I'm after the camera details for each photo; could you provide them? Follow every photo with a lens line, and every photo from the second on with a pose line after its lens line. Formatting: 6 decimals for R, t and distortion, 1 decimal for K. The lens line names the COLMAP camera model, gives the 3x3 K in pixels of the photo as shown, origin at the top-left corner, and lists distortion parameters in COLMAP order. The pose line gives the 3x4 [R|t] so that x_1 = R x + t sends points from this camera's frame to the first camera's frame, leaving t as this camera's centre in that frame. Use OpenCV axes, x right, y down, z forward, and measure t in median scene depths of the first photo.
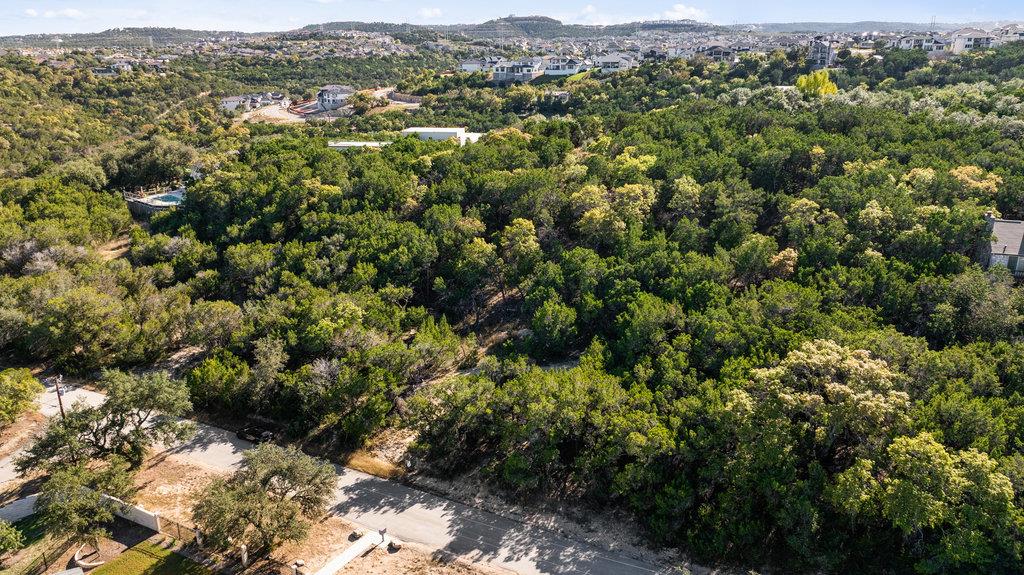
lens RADIAL K [[762.3, 0, 512.0], [0, 762.3, 287.5], [0, 0, 1]] dist [-0.011381, -0.006804]
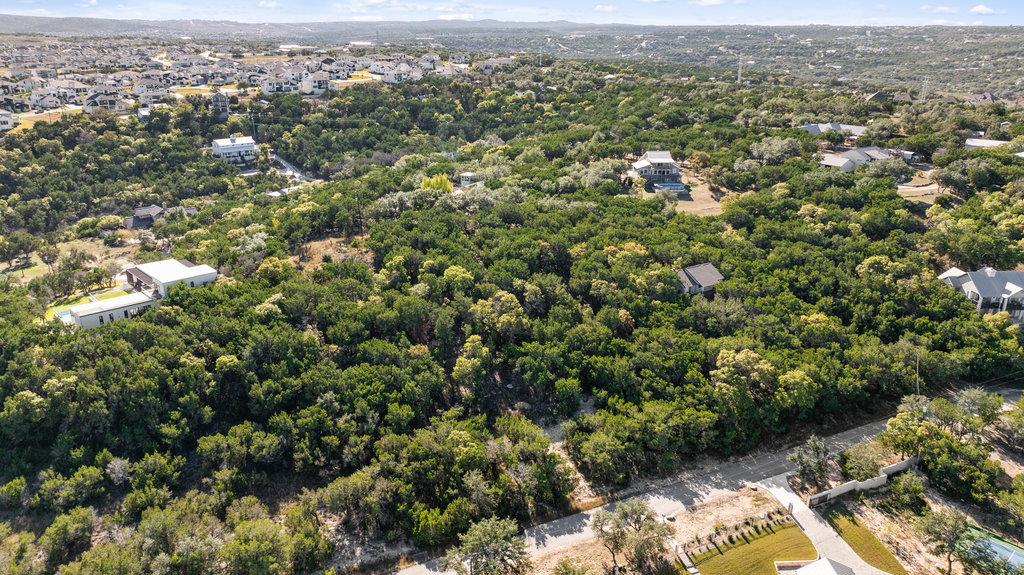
lens RADIAL K [[738.3, 0, 512.0], [0, 738.3, 287.5], [0, 0, 1]] dist [-0.002520, -0.001736]
pose [[0.585820, -0.256464, 0.768792, -0.849846], [0.241603, 0.960742, 0.136395, -0.297352], [-0.773591, 0.105840, 0.624784, 0.025378]]
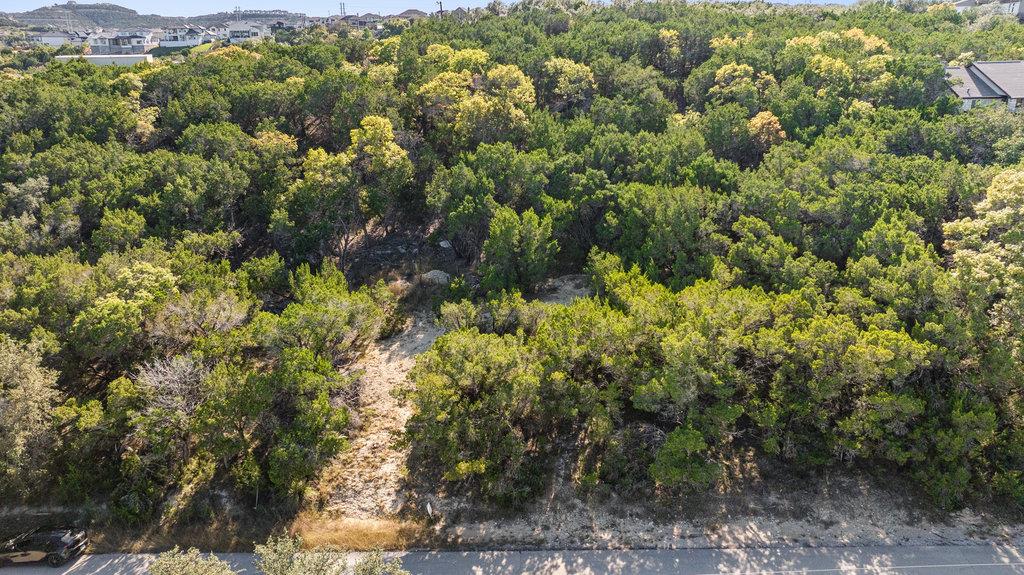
lens RADIAL K [[763.0, 0, 512.0], [0, 763.0, 287.5], [0, 0, 1]] dist [-0.025838, 0.002187]
pose [[0.873971, -0.147307, 0.463115, -0.175845], [0.145388, 0.988563, 0.040070, 0.040612], [-0.463721, 0.032311, 0.885392, 0.295795]]
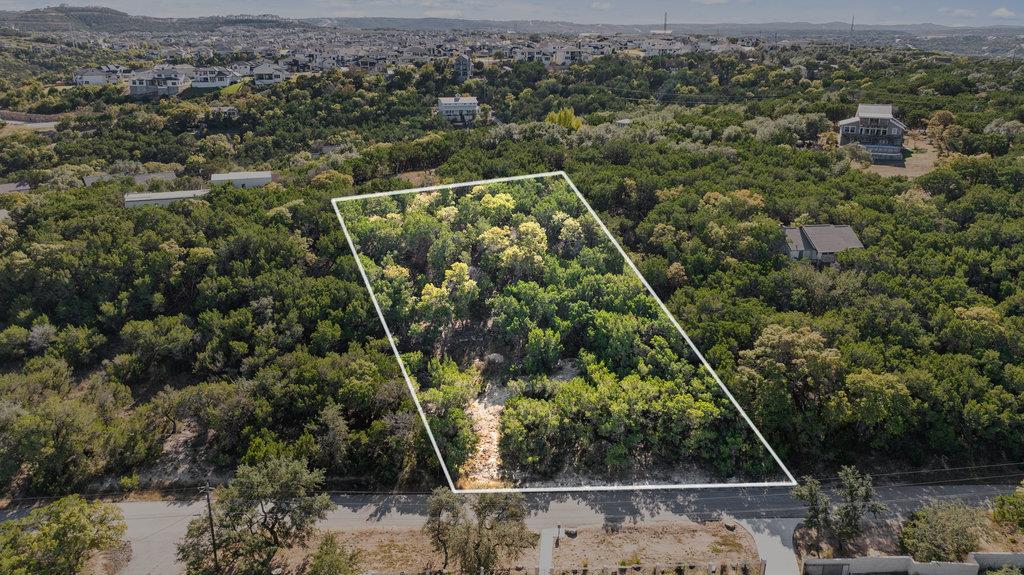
lens RADIAL K [[762.3, 0, 512.0], [0, 762.3, 287.5], [0, 0, 1]] dist [-0.011381, -0.006804]
pose [[0.865197, -0.143927, 0.480333, -0.403538], [0.139254, 0.989207, 0.045577, -0.077972], [-0.481708, 0.027455, 0.875901, -0.062159]]
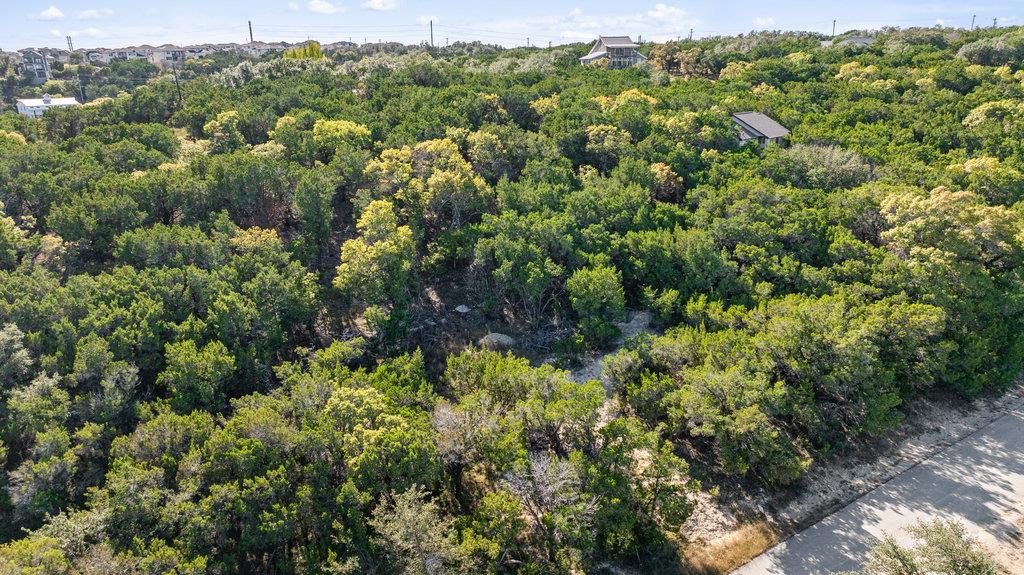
lens RADIAL K [[718.6, 0, 512.0], [0, 718.6, 287.5], [0, 0, 1]] dist [-0.044191, 0.066808]
pose [[0.455716, -0.267735, 0.848906, -0.414190], [0.288091, 0.946725, 0.143931, -0.061169], [-0.842215, 0.178970, 0.508570, 0.482466]]
